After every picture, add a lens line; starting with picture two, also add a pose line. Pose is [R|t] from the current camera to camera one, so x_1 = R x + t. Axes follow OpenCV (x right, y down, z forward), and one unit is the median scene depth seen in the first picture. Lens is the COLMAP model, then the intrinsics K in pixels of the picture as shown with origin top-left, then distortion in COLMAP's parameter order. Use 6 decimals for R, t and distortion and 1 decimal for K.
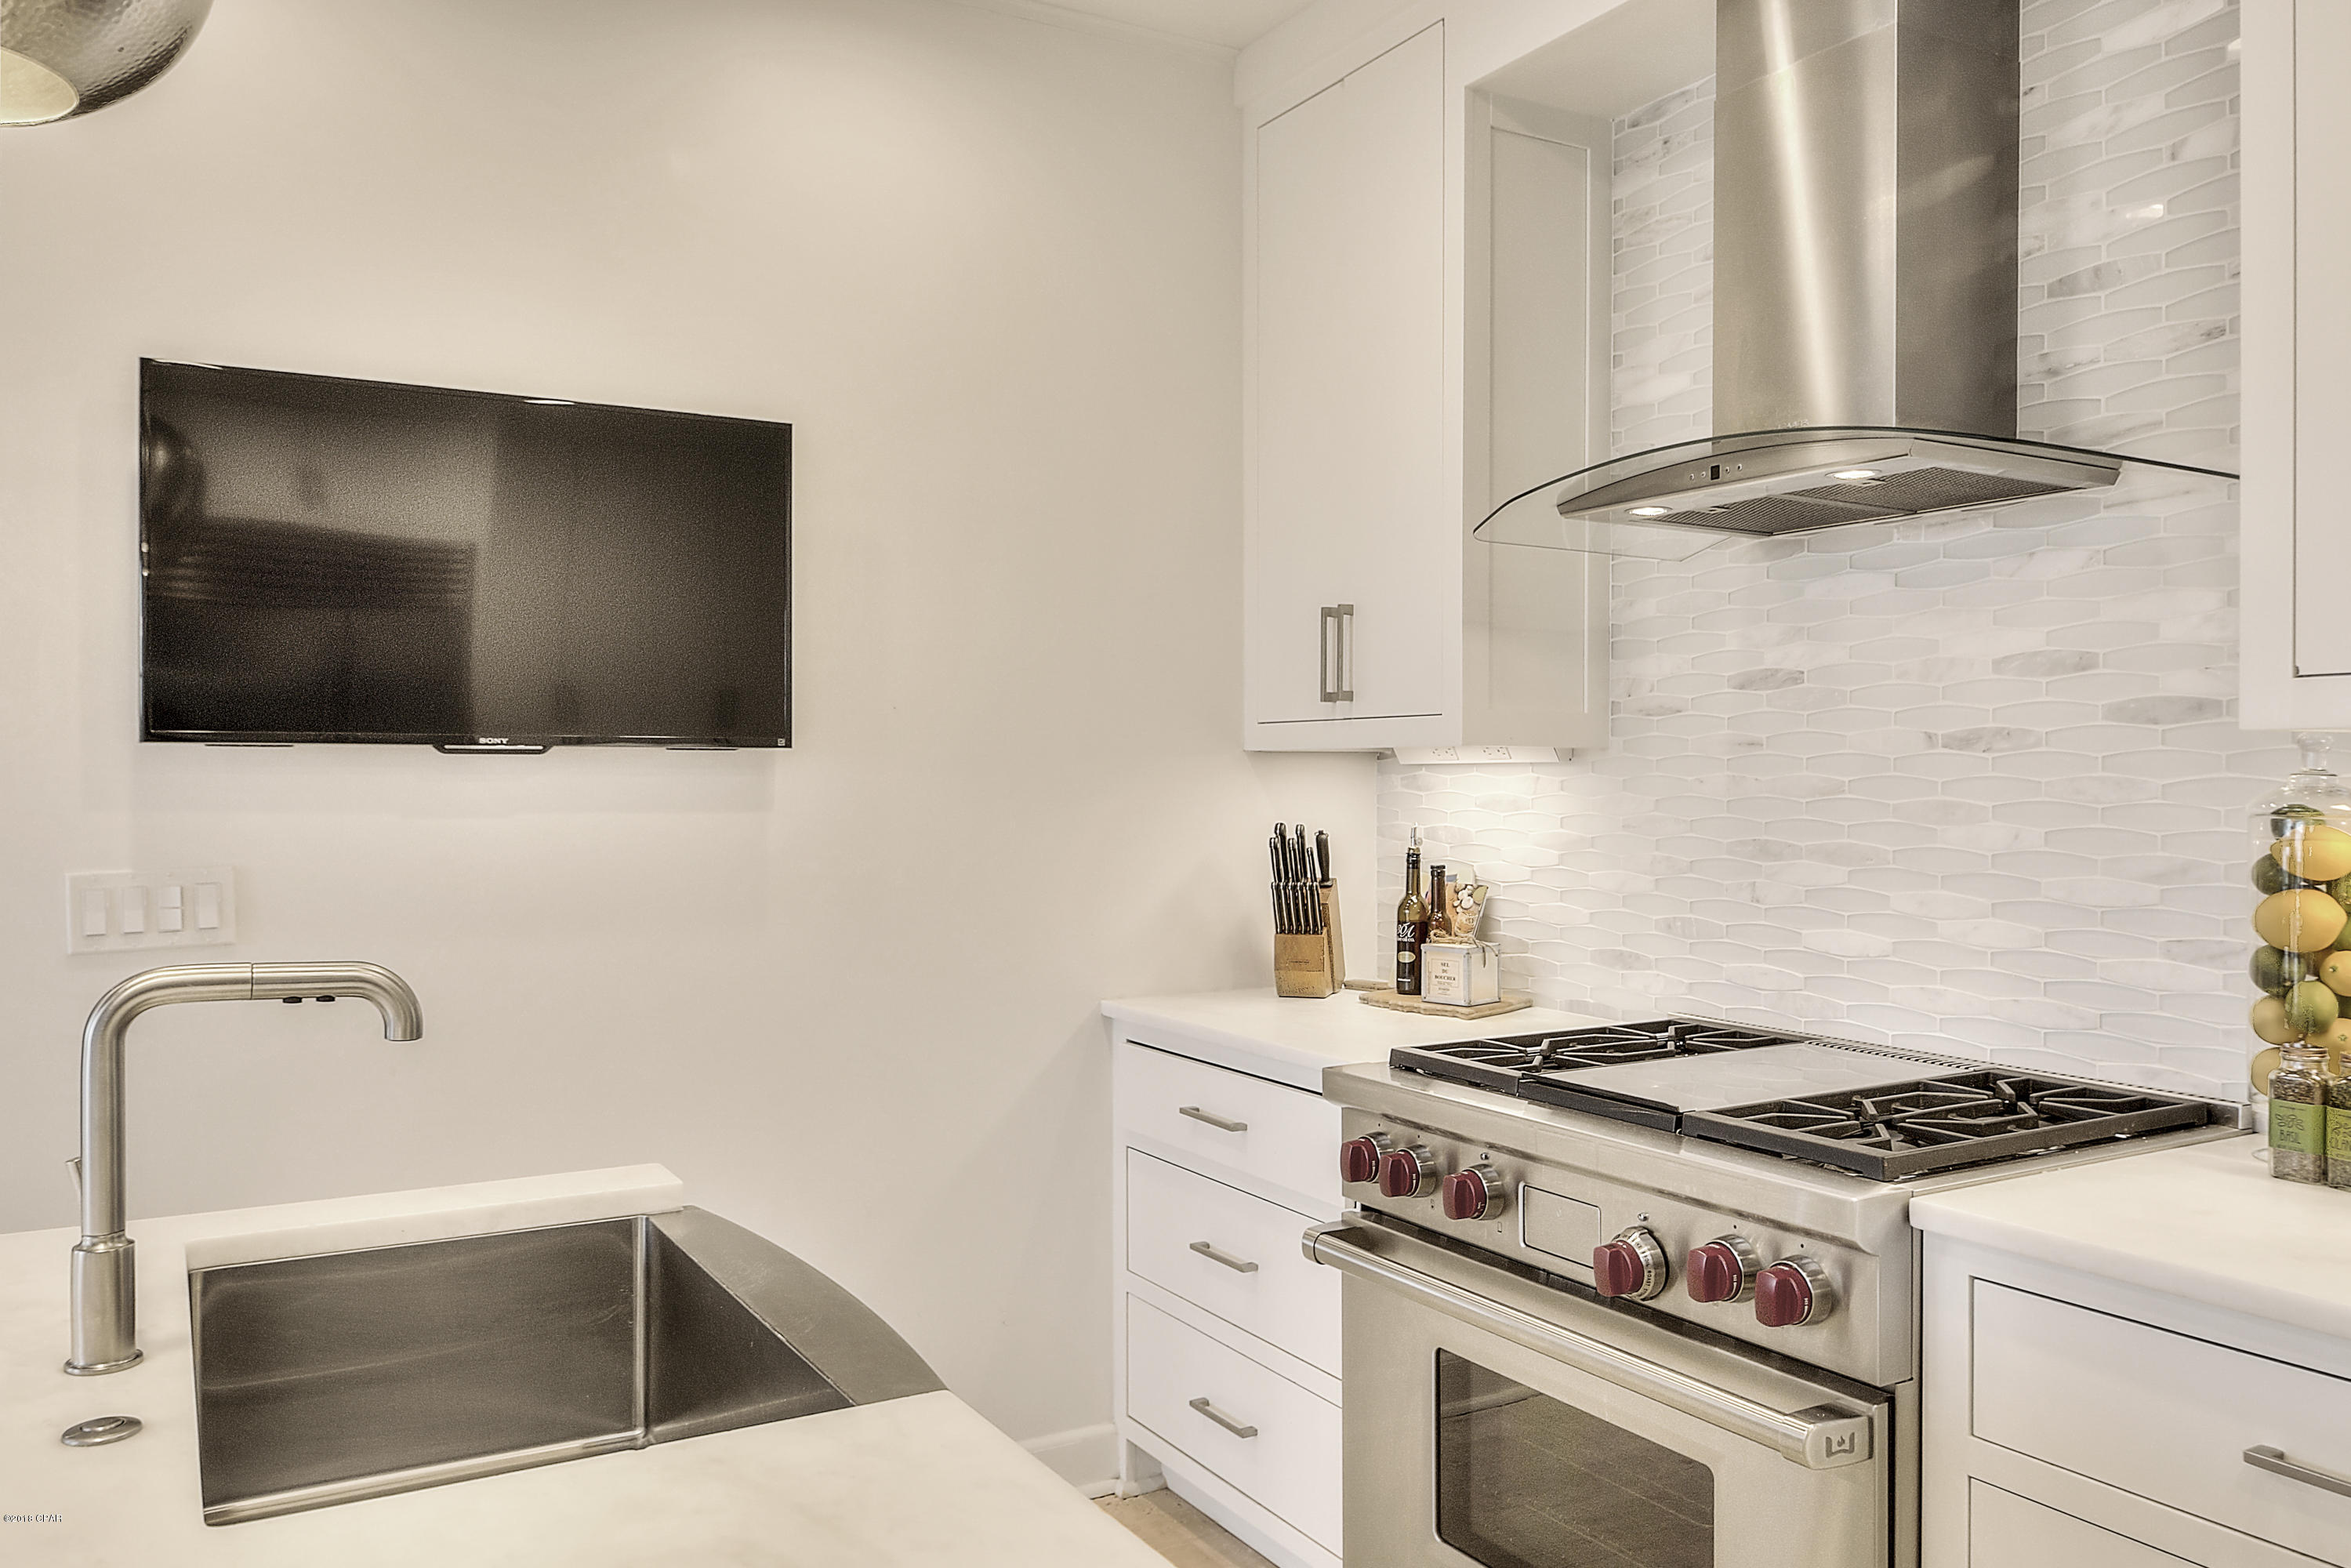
lens RADIAL K [[1740.9, 0, 1175.5], [0, 1740.9, 784.0], [0, 0, 1]] dist [-0.010353, -0.001297]
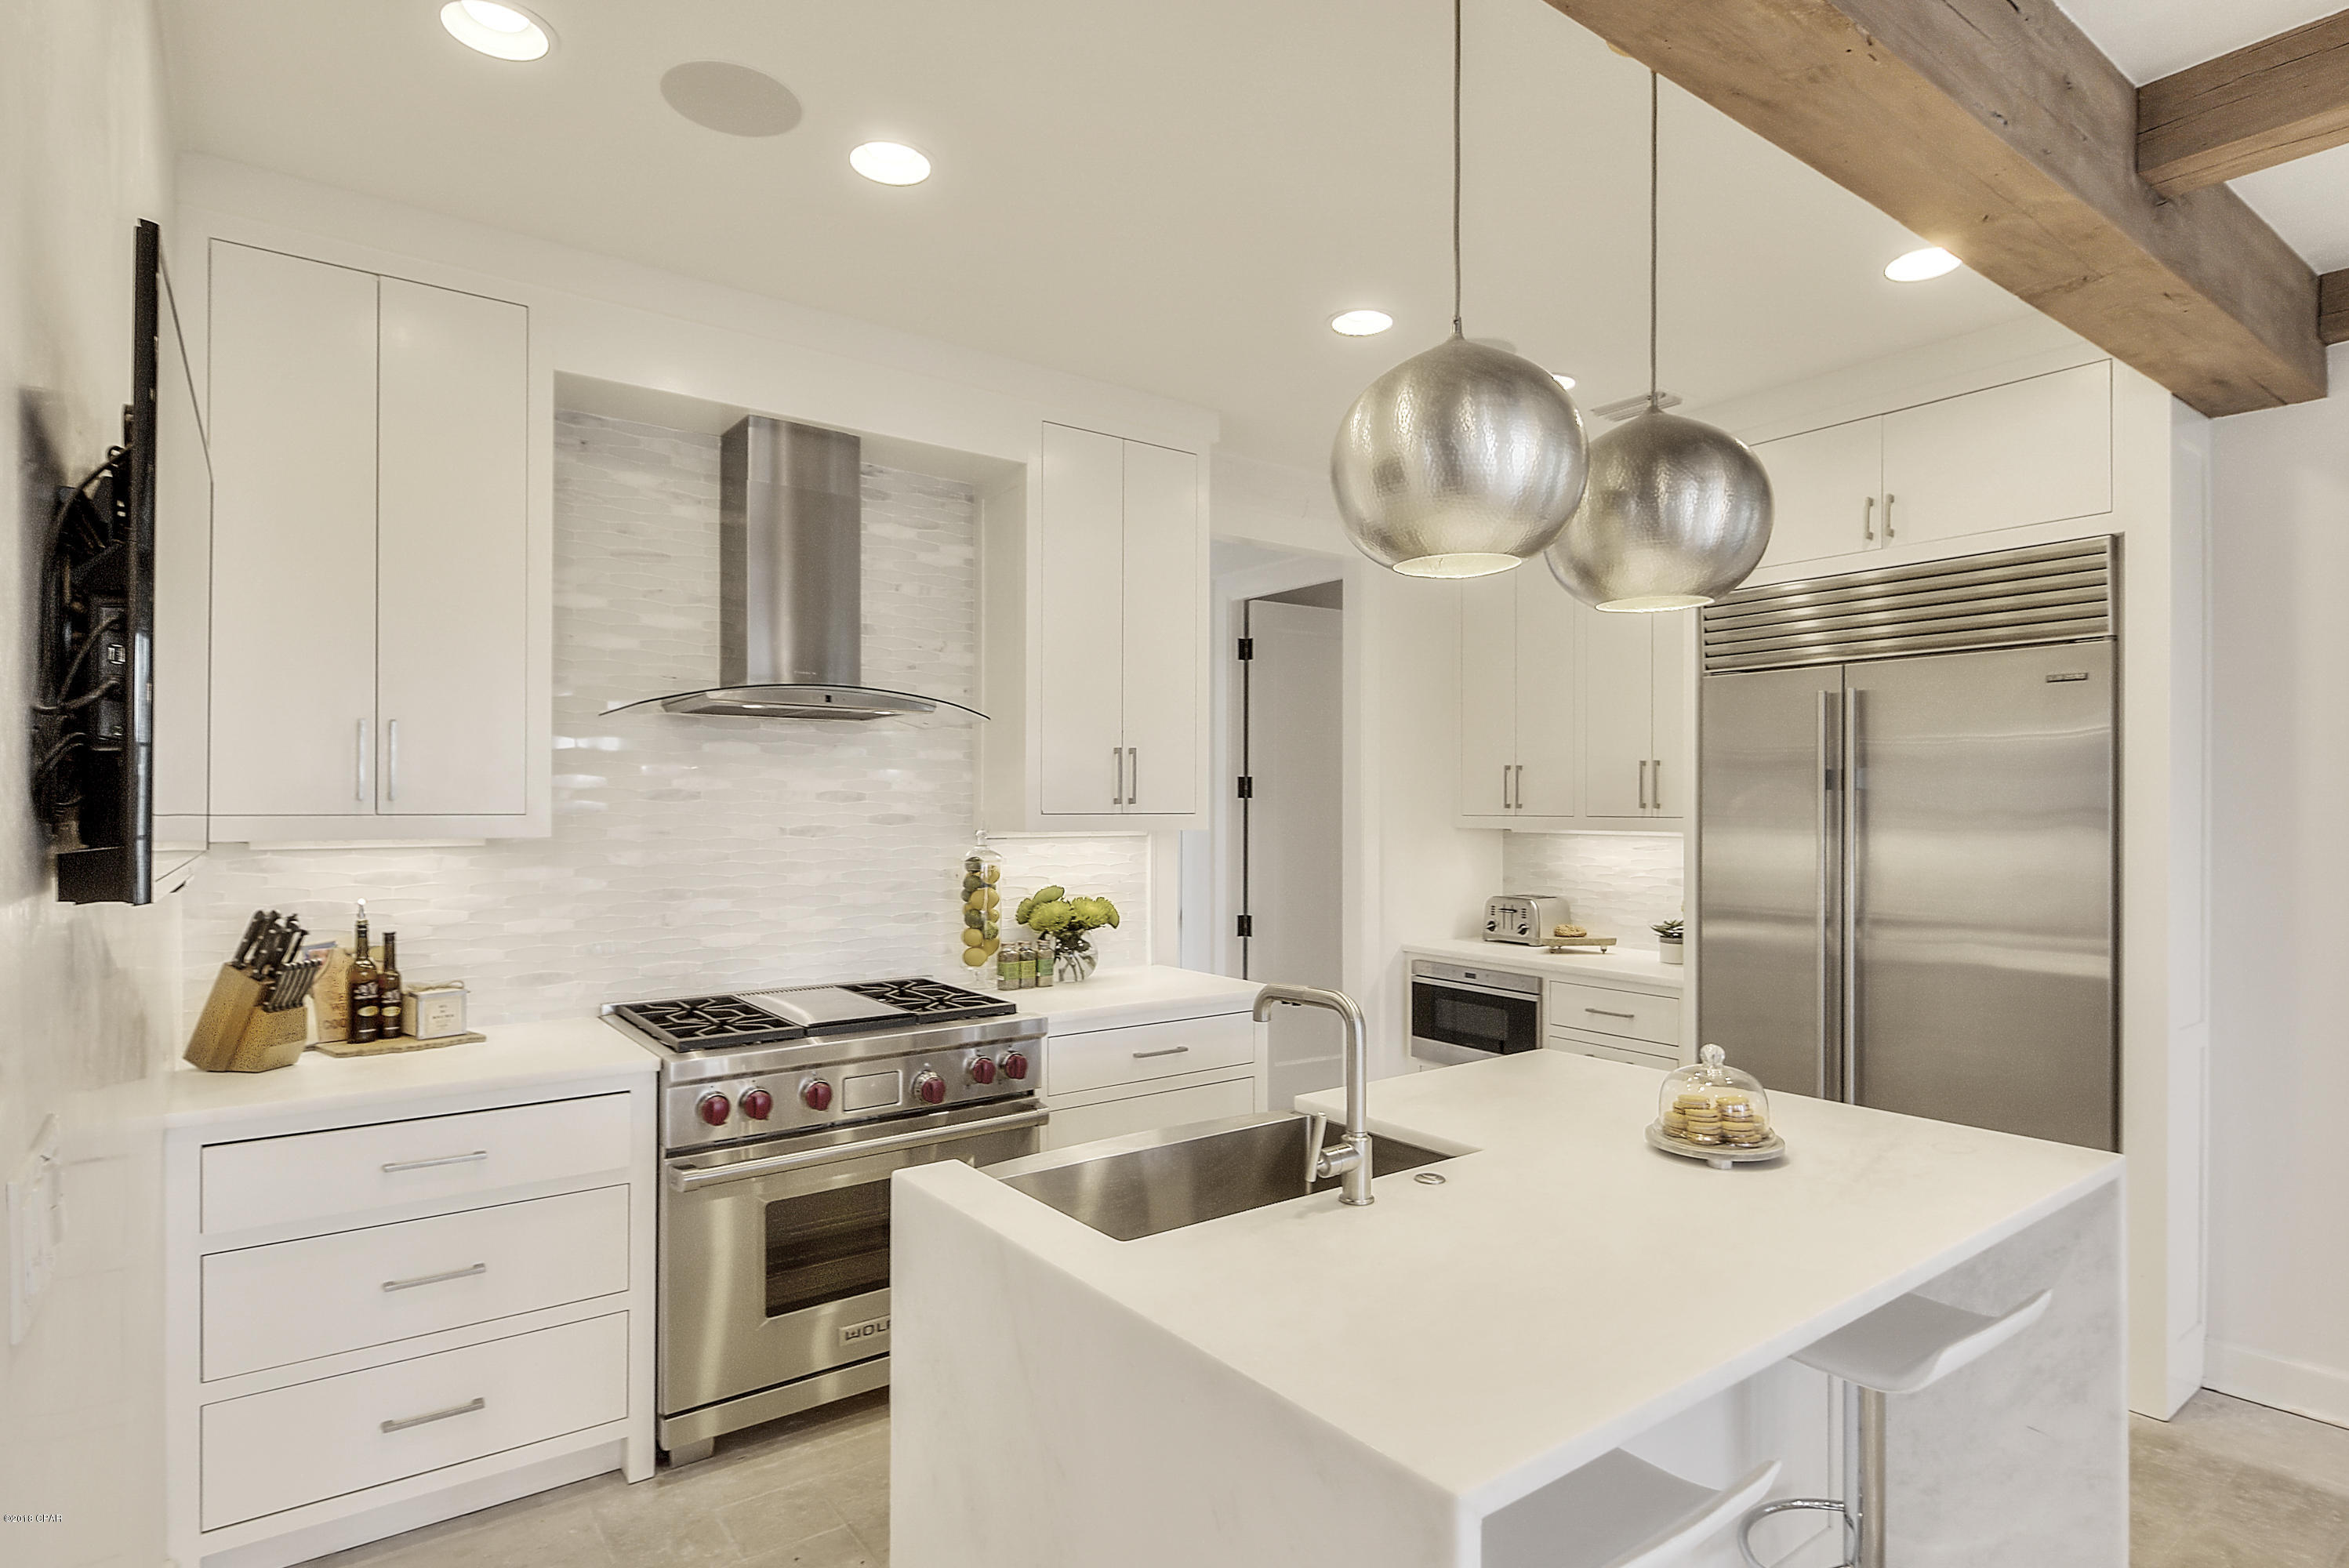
lens RADIAL K [[1218.7, 0, 1182.6], [0, 1218.7, 803.7], [0, 0, 1]] dist [-0.000846, -0.000739]
pose [[-0.112429, 0.001863, 0.993658, -0.981851], [0.004929, 0.999987, -0.001317, -0.051431], [-0.993648, 0.004750, -0.112437, 0.682395]]
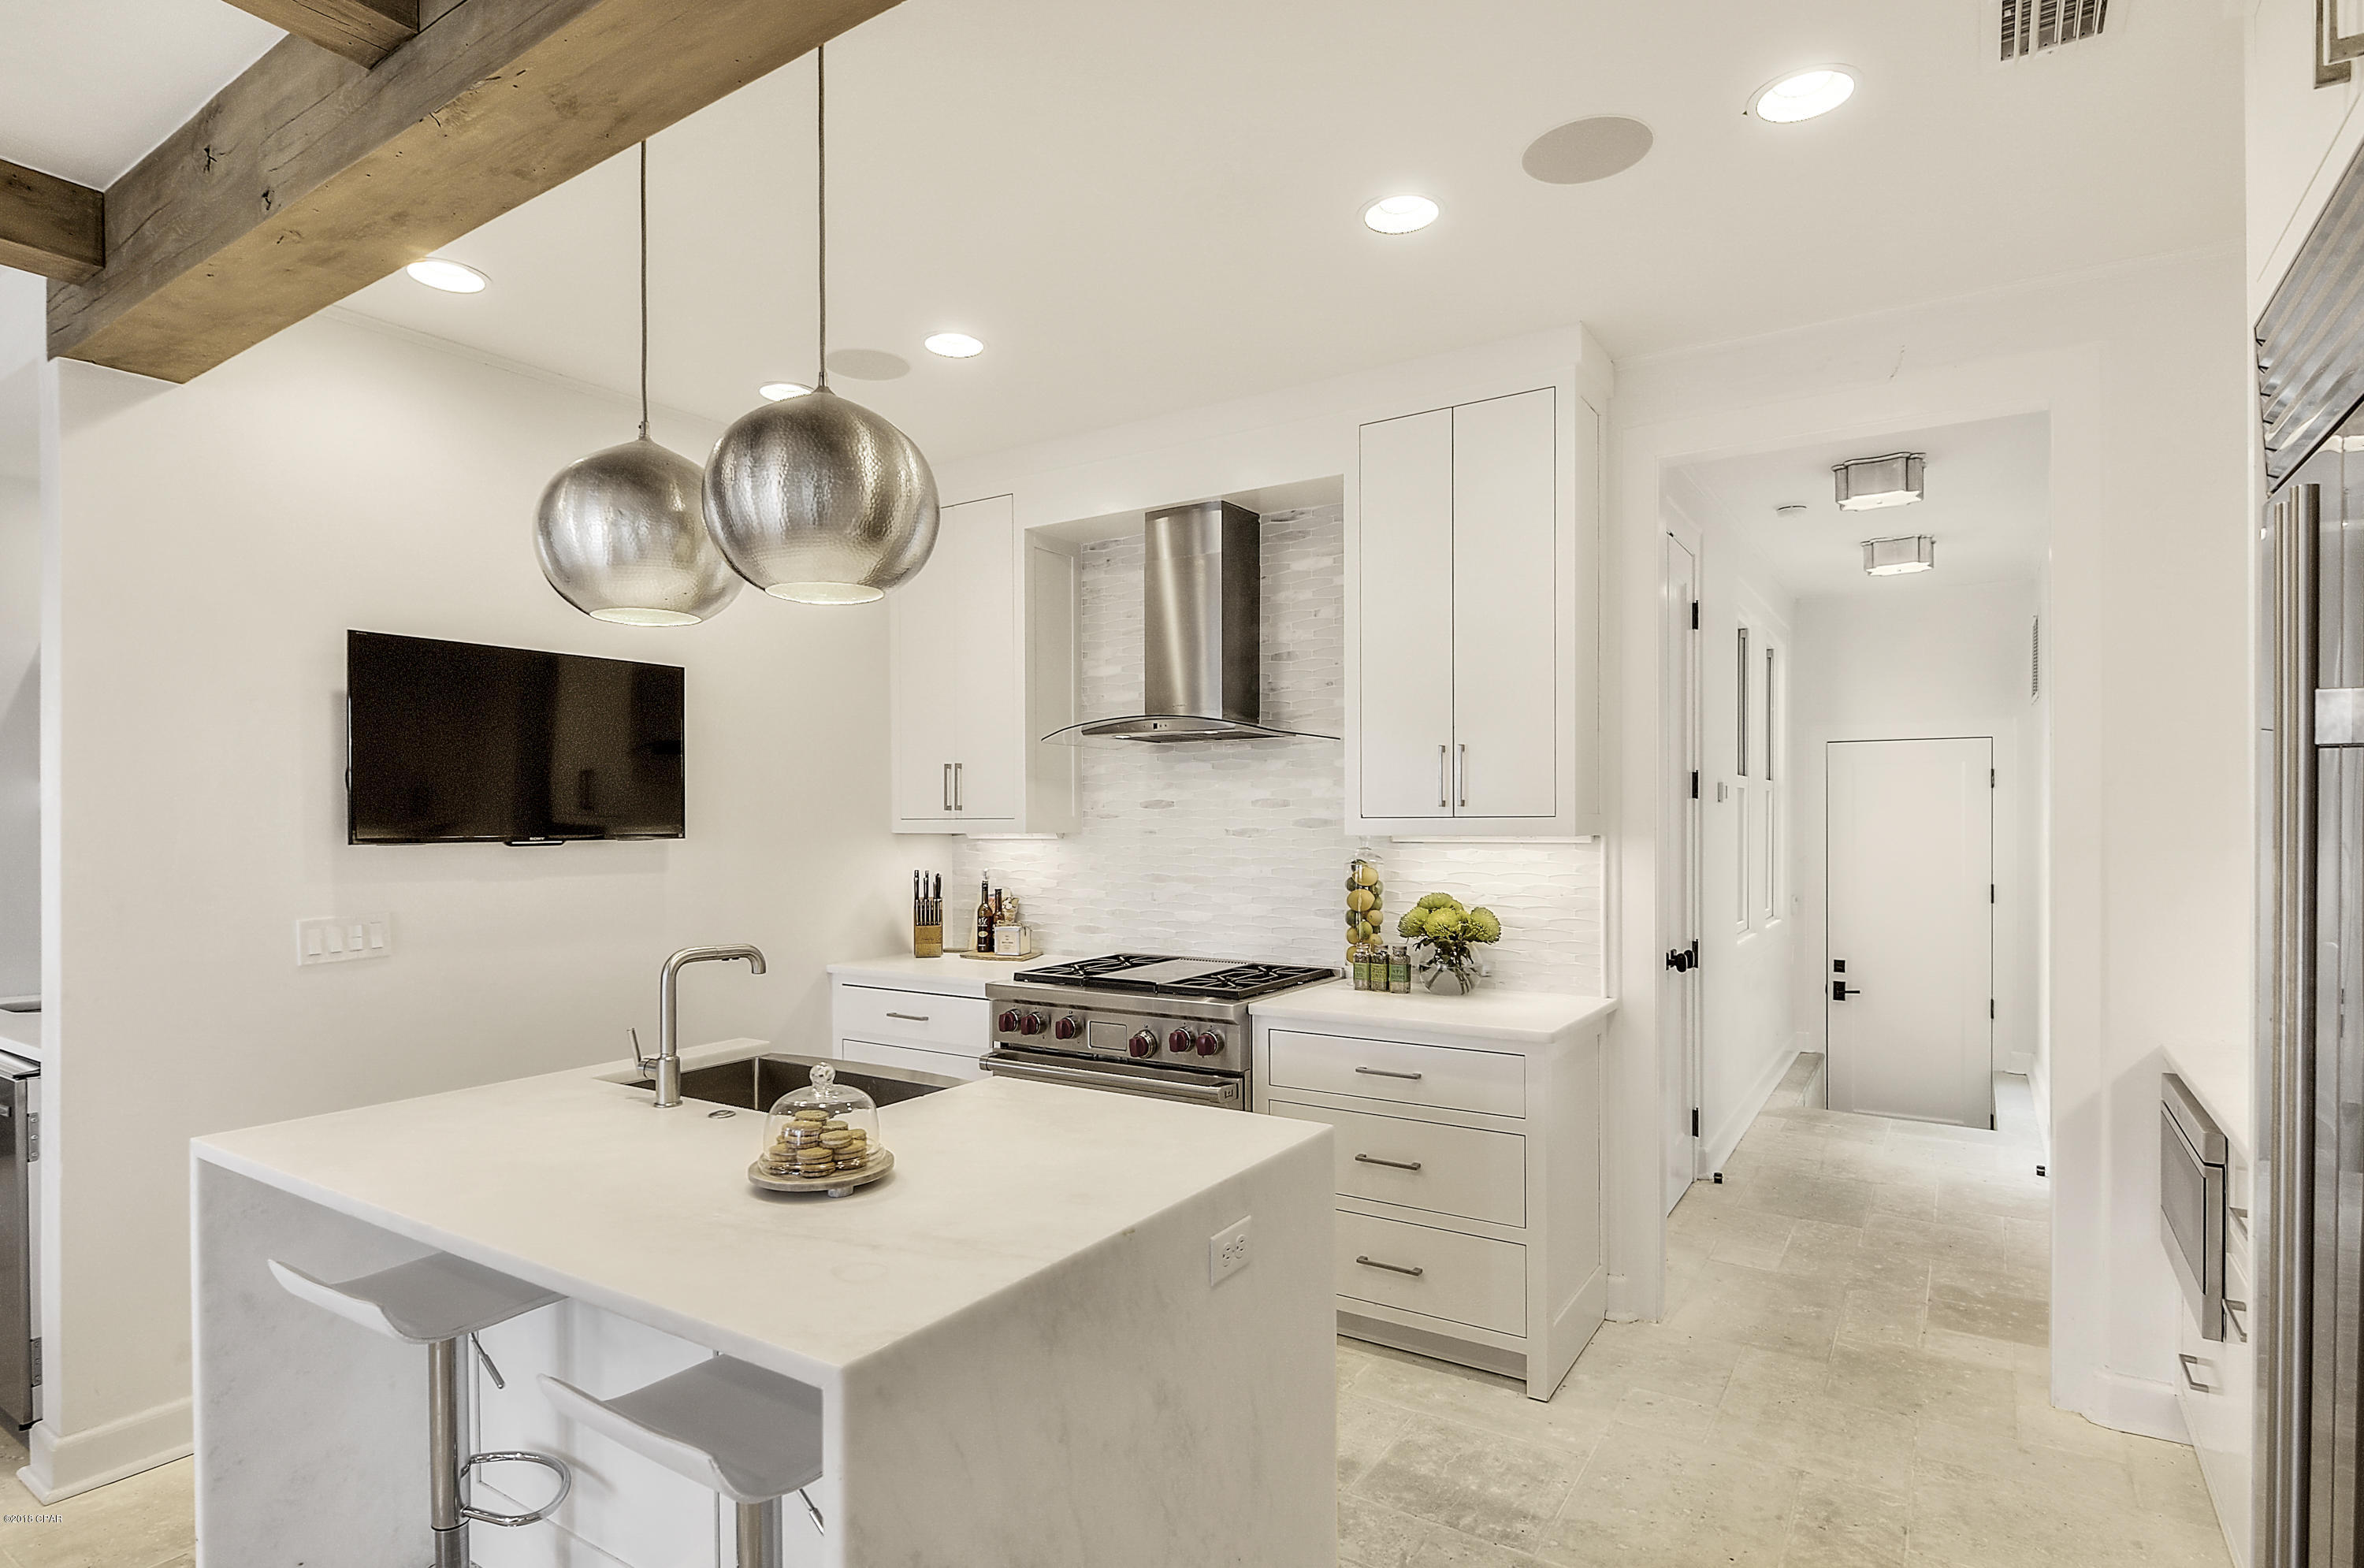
lens RADIAL K [[1213.9, 0, 1187.2], [0, 1213.9, 794.0], [0, 0, 1]] dist [-0.001307, -0.000830]
pose [[0.891761, 0.002692, 0.452499, -0.383047], [0.008599, 0.999701, -0.022895, -0.039230], [-0.452425, 0.024308, 0.891471, -0.493236]]
